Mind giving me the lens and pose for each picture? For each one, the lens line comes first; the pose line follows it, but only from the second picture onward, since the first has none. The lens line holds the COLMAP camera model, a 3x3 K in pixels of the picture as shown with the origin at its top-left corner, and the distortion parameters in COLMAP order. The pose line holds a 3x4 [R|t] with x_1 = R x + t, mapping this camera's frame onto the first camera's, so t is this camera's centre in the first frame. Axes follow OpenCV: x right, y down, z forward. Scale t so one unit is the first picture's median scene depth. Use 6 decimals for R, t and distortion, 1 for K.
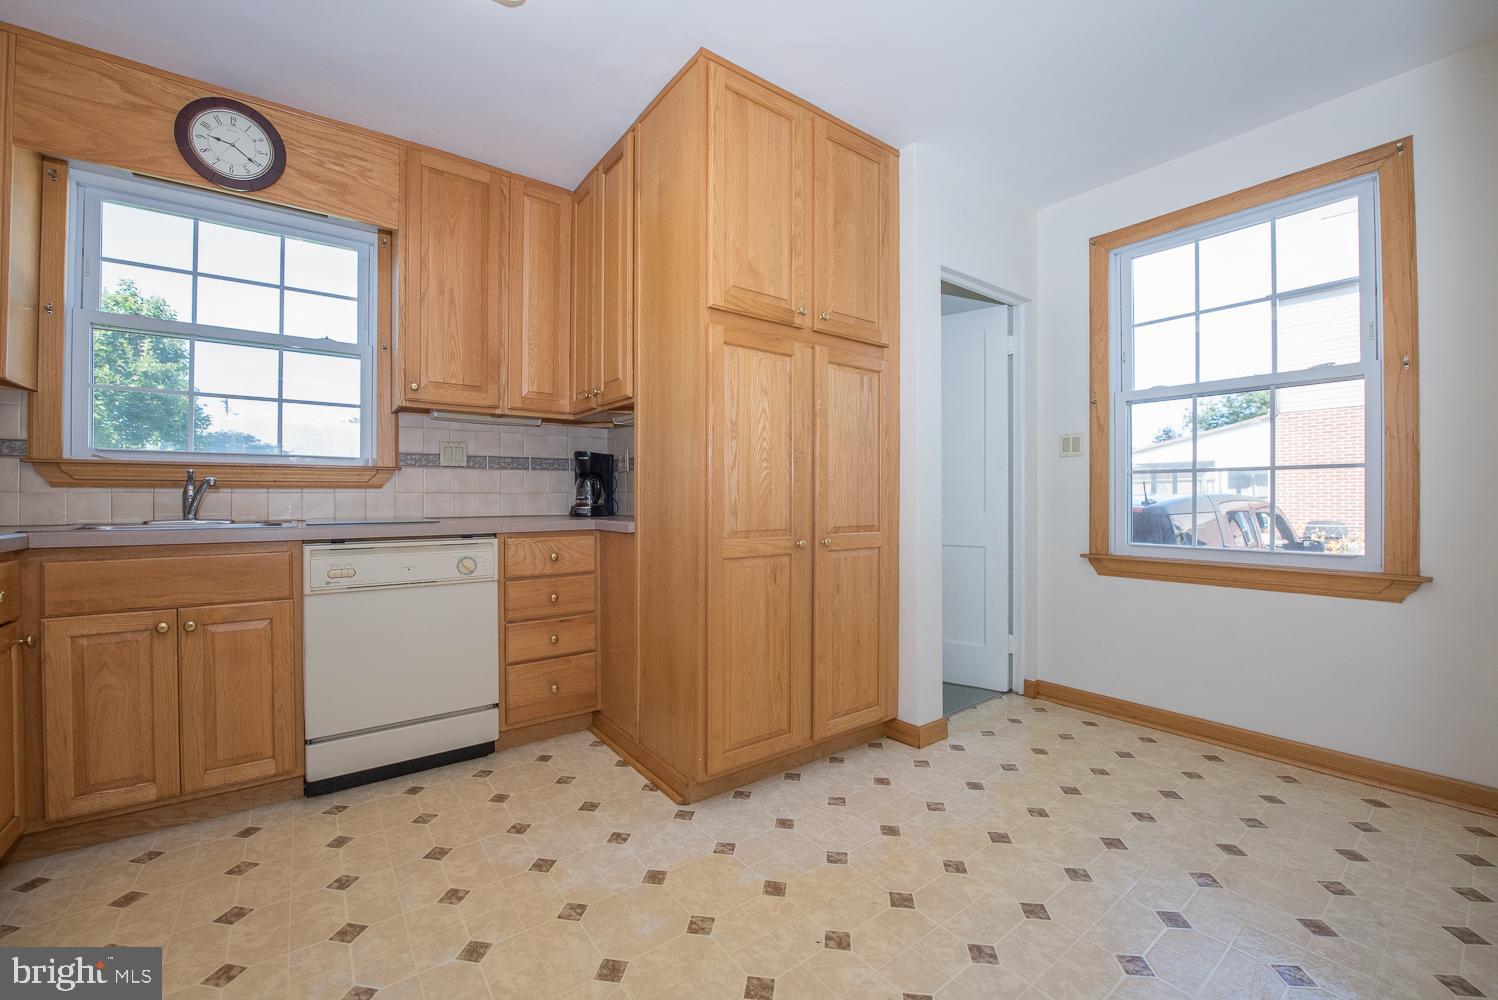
lens RADIAL K [[593.7, 0, 747.1], [0, 593.7, 501.8], [0, 0, 1]] dist [-0.019385, -0.000853]
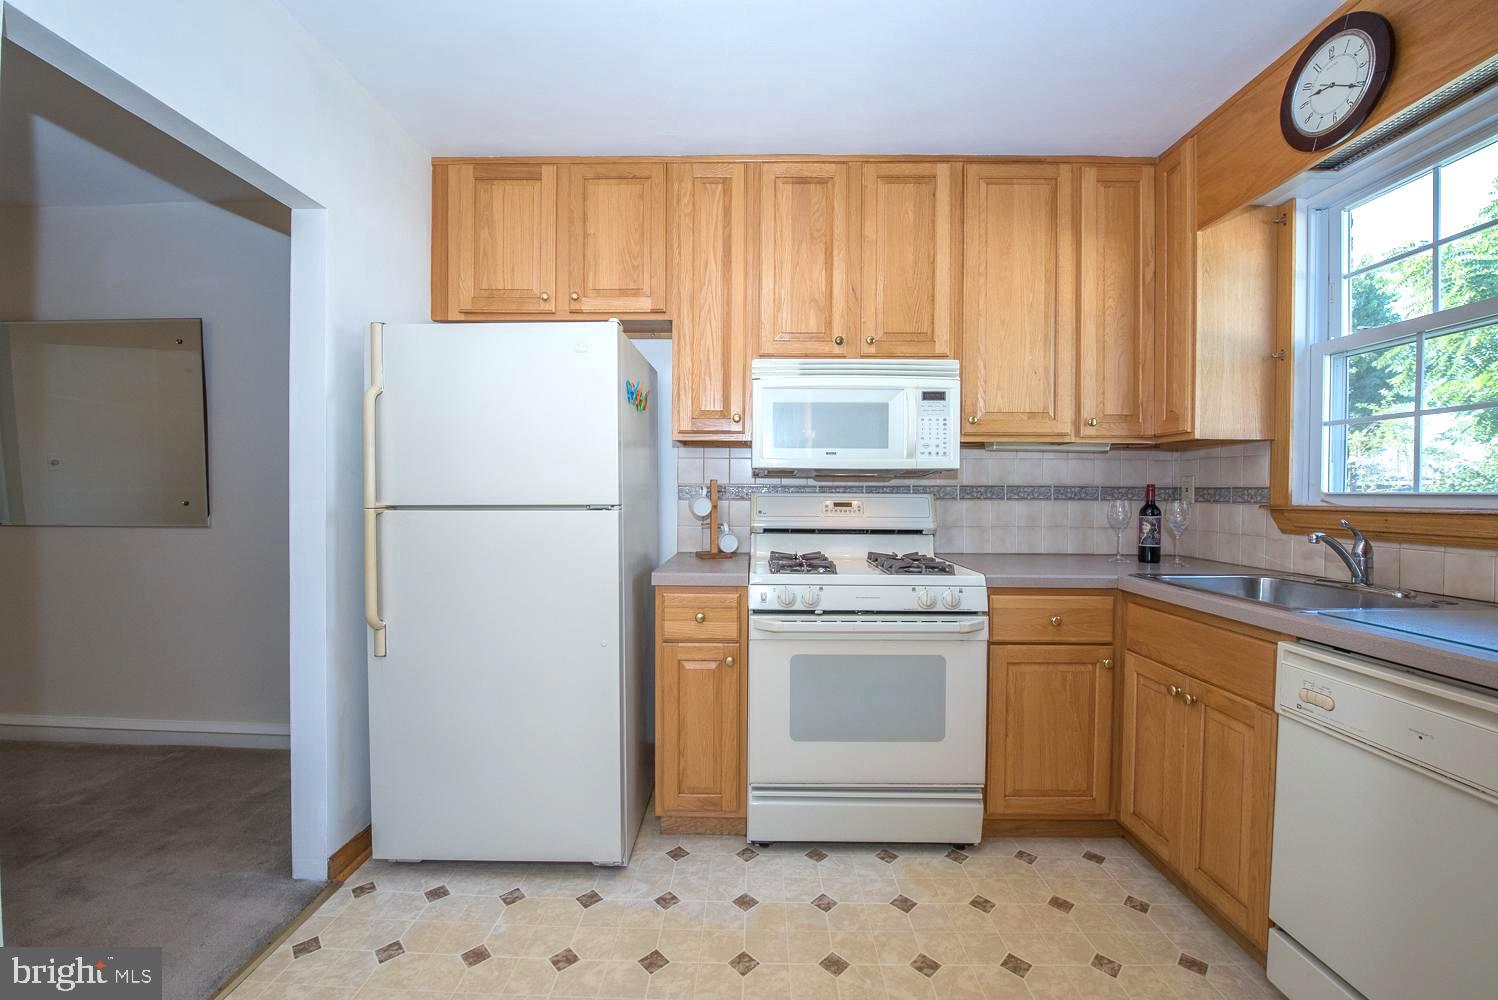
lens RADIAL K [[593.7, 0, 747.1], [0, 593.7, 501.8], [0, 0, 1]] dist [-0.019385, -0.000853]
pose [[-0.611928, 0.009394, -0.790858, 0.136559], [-0.008127, 0.999802, 0.018163, -0.078595], [0.790872, 0.017542, -0.611731, 0.758155]]
